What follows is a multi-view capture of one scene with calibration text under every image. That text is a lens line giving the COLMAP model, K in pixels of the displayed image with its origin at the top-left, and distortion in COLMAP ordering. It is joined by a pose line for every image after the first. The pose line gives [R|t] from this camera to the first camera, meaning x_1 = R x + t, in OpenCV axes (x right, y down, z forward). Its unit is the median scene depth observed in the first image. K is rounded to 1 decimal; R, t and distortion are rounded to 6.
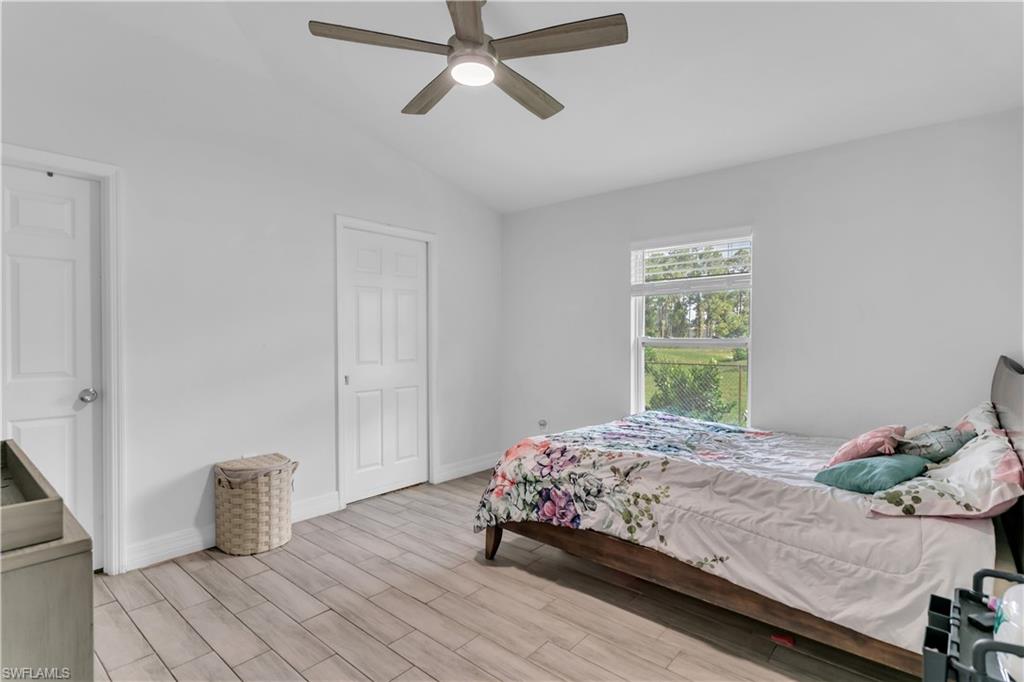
lens RADIAL K [[493.0, 0, 512.0], [0, 493.0, 341.0], [0, 0, 1]] dist [0.000281, -0.000241]
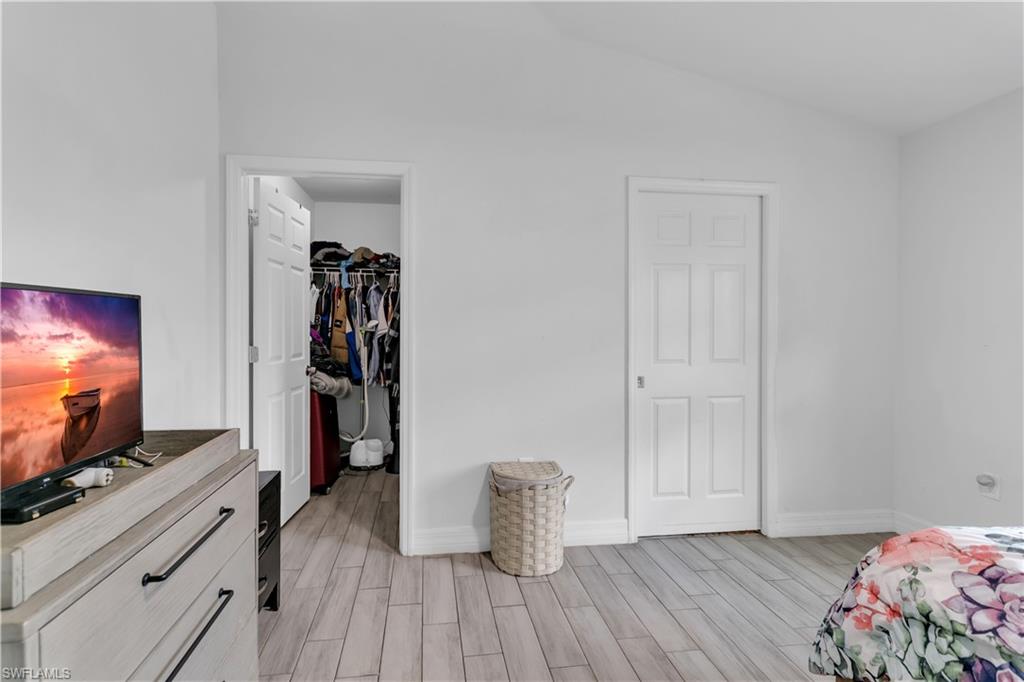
lens RADIAL K [[496.6, 0, 497.4], [0, 496.6, 330.4], [0, 0, 1]] dist [0.003069, -0.000029]
pose [[0.748208, 0.008770, -0.663406, 0.031977], [-0.009085, 0.999954, 0.002972, -0.006509], [0.663402, 0.003803, 0.748254, 0.313482]]
